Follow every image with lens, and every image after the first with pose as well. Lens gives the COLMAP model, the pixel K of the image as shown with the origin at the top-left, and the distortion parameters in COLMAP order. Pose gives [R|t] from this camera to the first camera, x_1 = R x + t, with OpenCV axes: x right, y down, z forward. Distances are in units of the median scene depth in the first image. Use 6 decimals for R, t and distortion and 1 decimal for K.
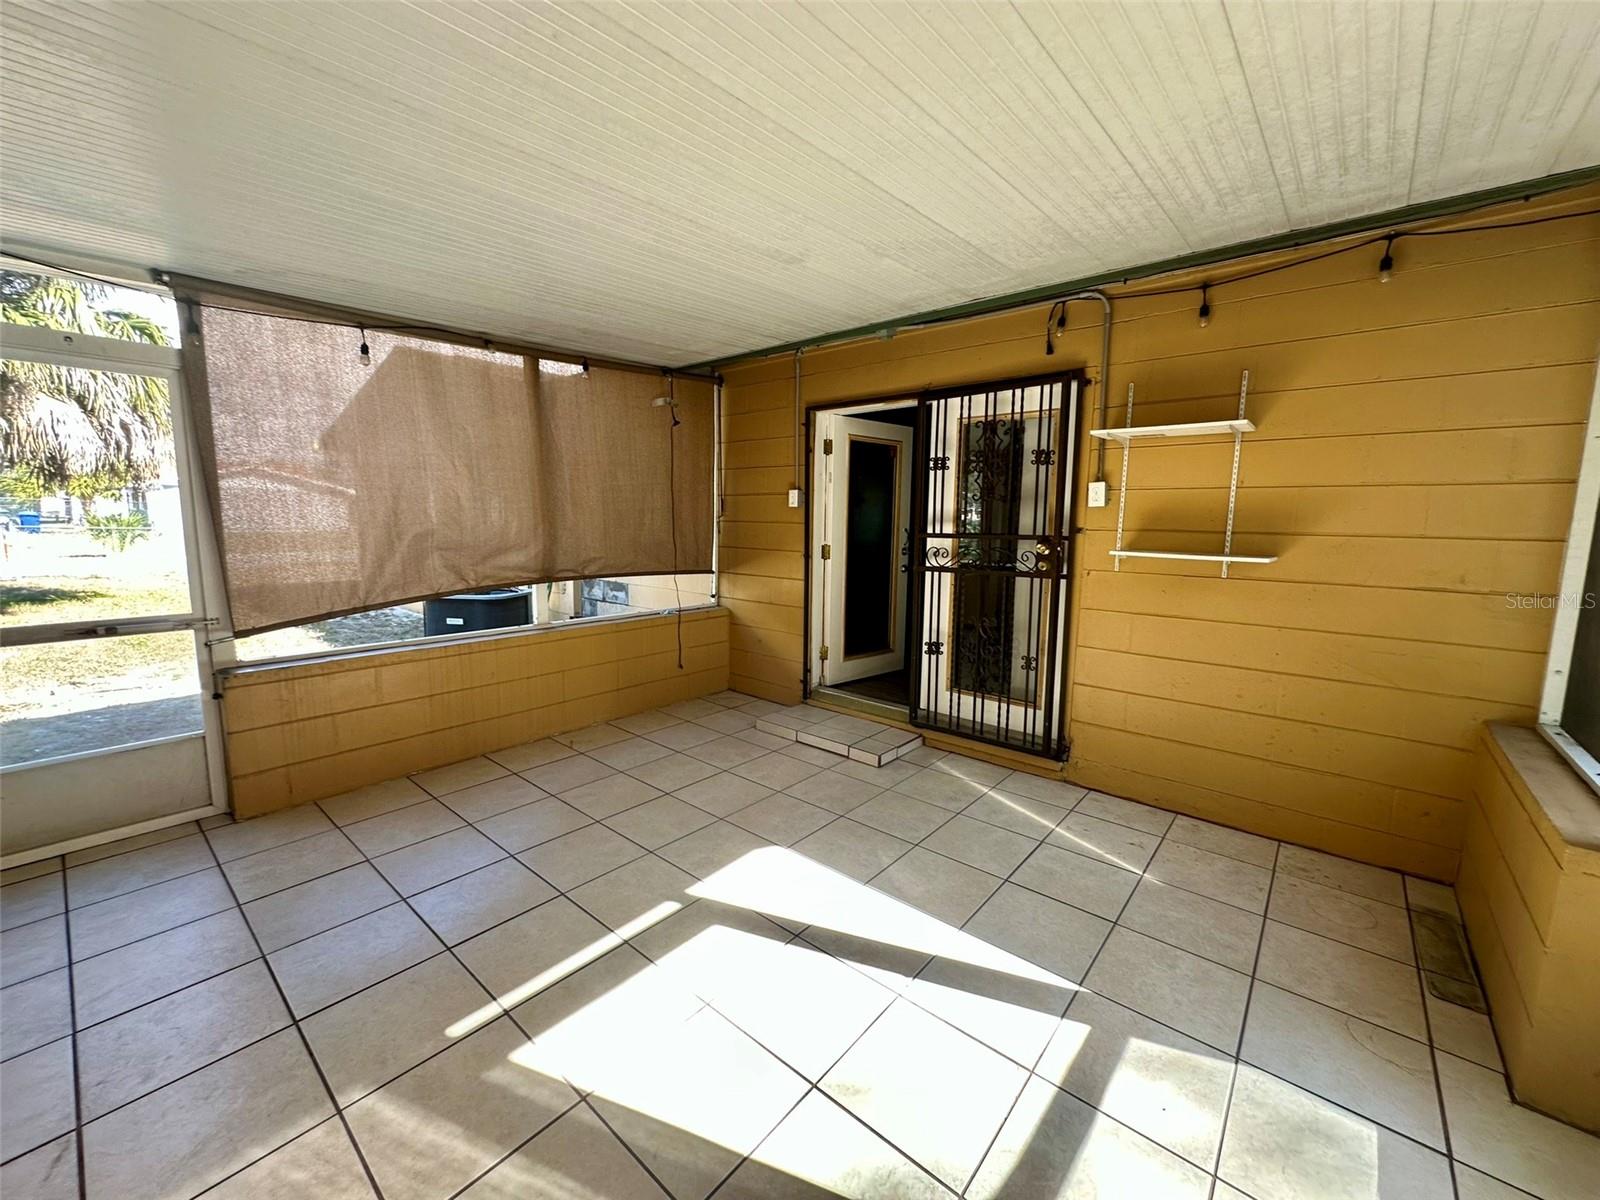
lens RADIAL K [[635.6, 0, 796.9], [0, 635.6, 596.9], [0, 0, 1]] dist [-0.001816, -0.000333]
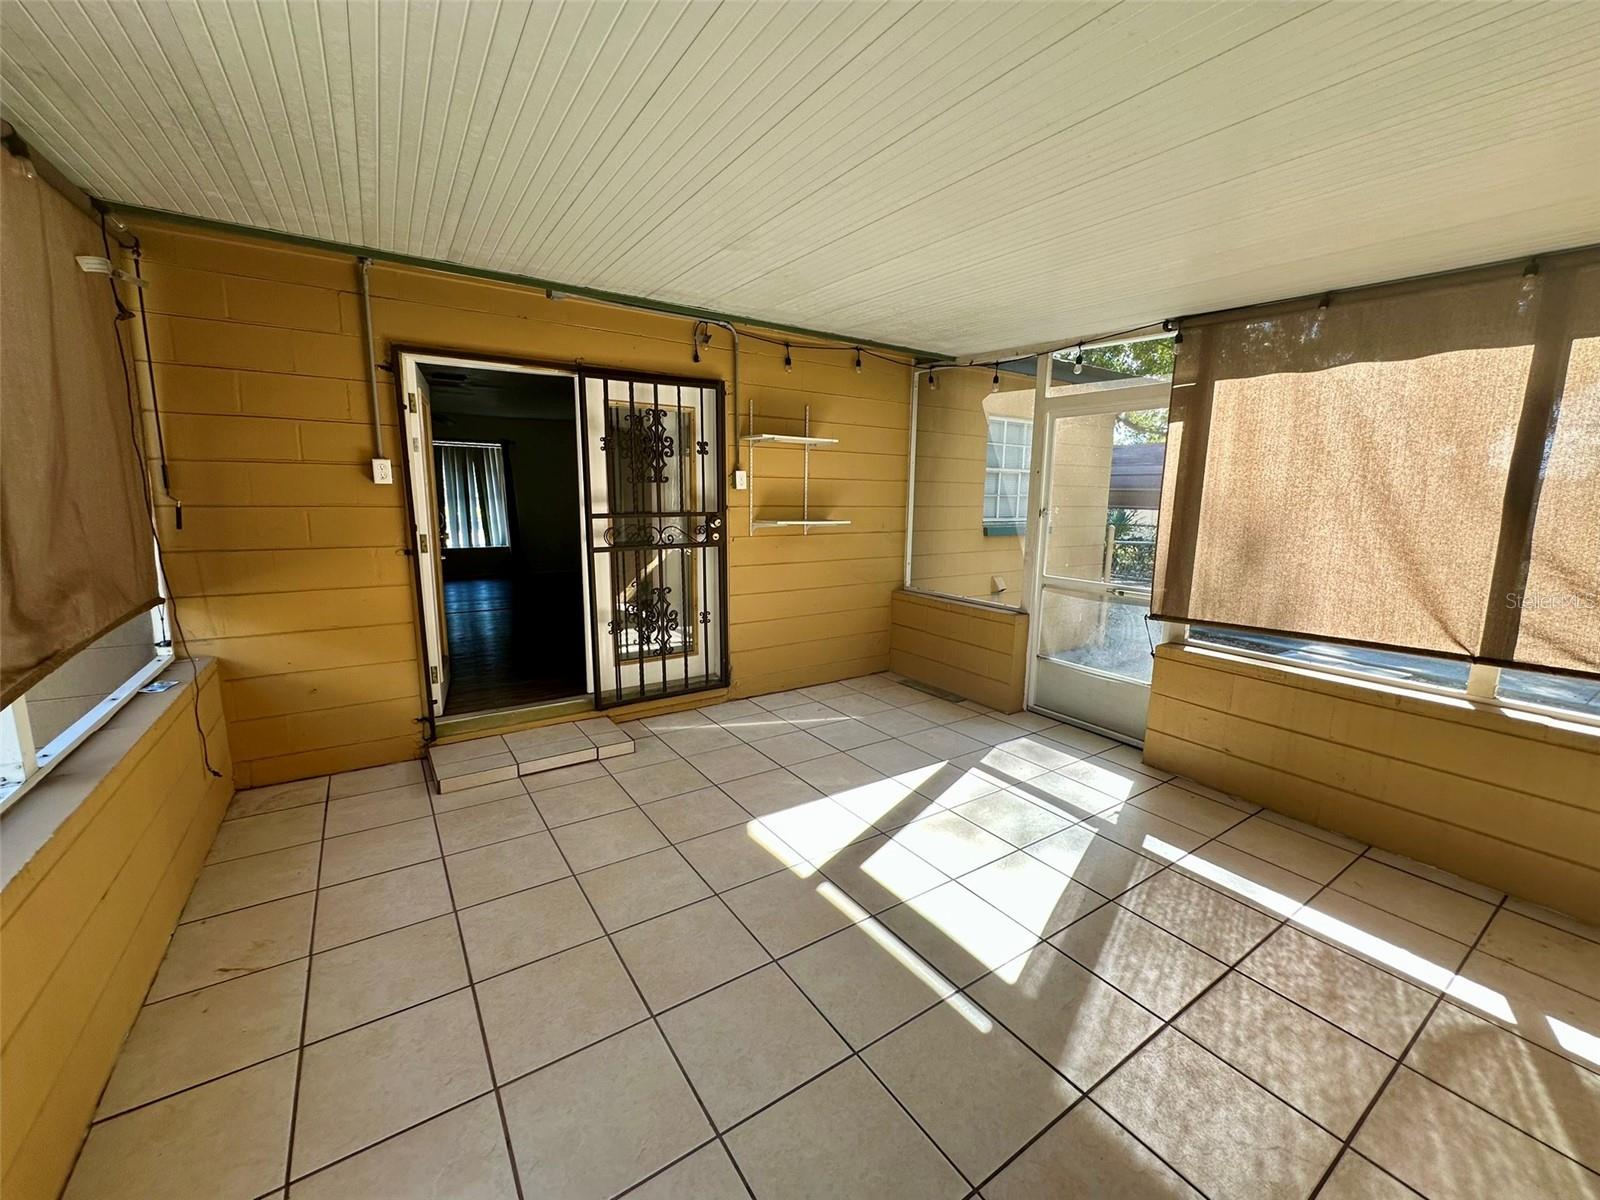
lens RADIAL K [[635.6, 0, 796.9], [0, 635.6, 596.9], [0, 0, 1]] dist [-0.001816, -0.000333]
pose [[0.272315, -0.163080, 0.948288, -0.794838], [0.112282, 0.984185, 0.137010, -0.088551], [-0.955634, 0.069166, 0.286319, 0.512383]]
